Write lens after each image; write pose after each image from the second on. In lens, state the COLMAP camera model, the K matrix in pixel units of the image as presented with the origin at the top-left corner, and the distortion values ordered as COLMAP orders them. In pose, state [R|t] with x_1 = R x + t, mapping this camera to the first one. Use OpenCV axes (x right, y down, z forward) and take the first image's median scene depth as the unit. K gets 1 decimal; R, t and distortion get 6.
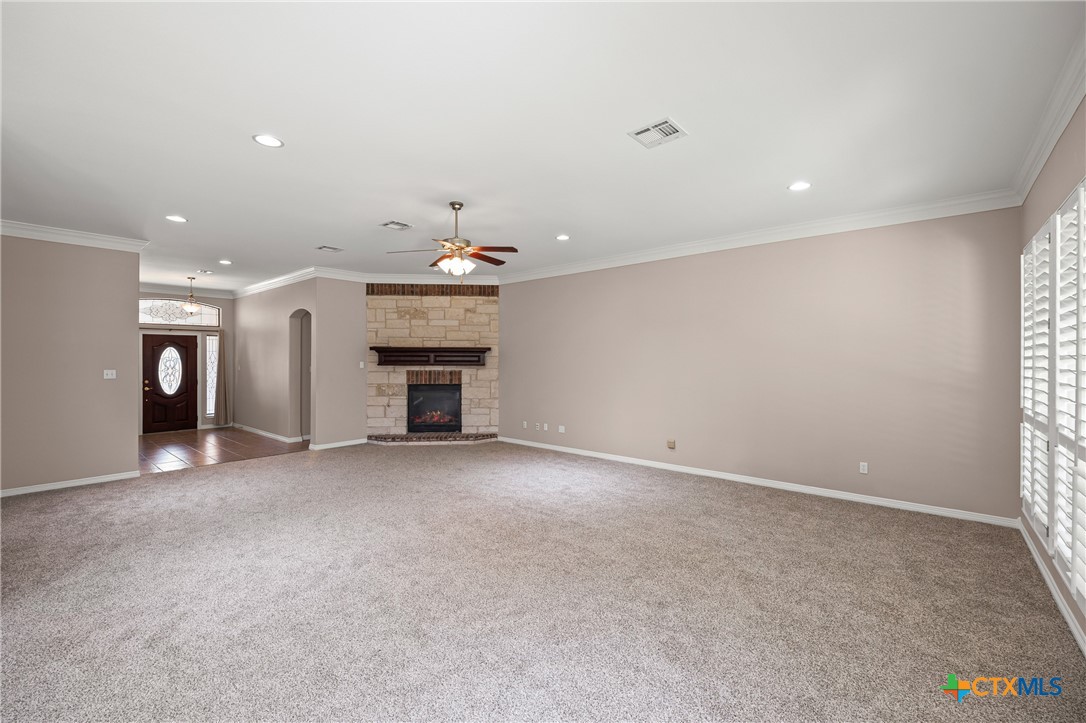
lens RADIAL K [[460.8, 0, 529.2], [0, 460.8, 360.1], [0, 0, 1]] dist [0.000484, 0.000019]
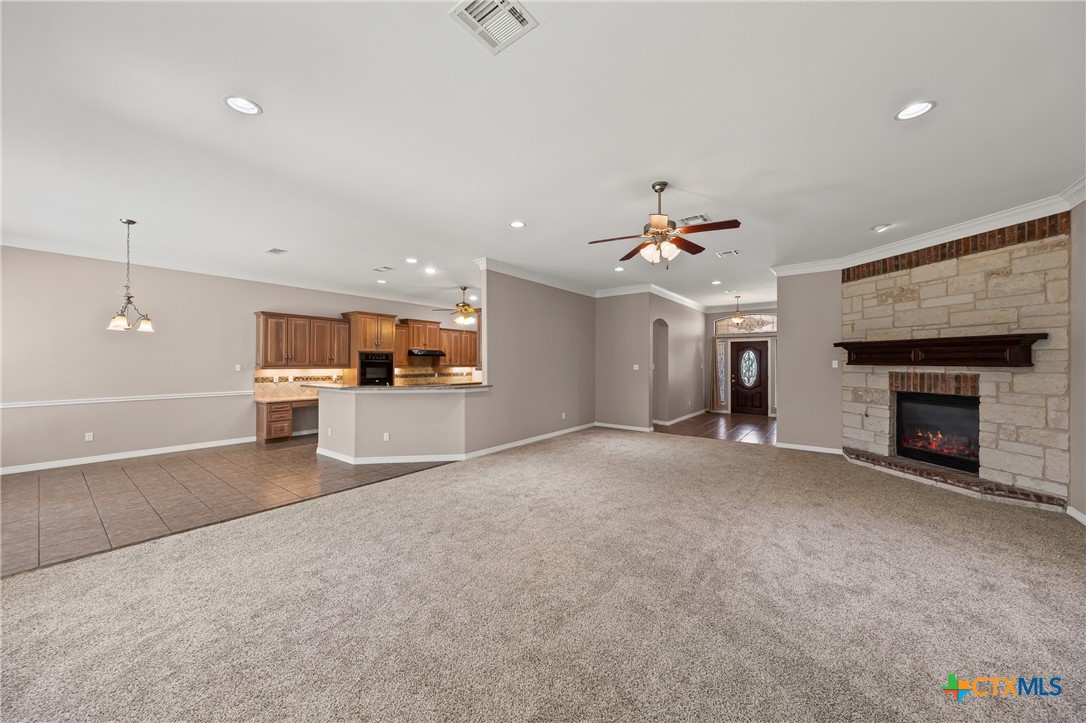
lens RADIAL K [[384.7, 0, 543.0], [0, 384.7, 361.5], [0, 0, 1]] dist [0.000180, 0.000074]
pose [[0.064666, -0.001123, -0.997906, 0.324944], [-0.005908, 0.999981, -0.001508, 0.009502], [0.997889, 0.005993, 0.064658, 0.392181]]
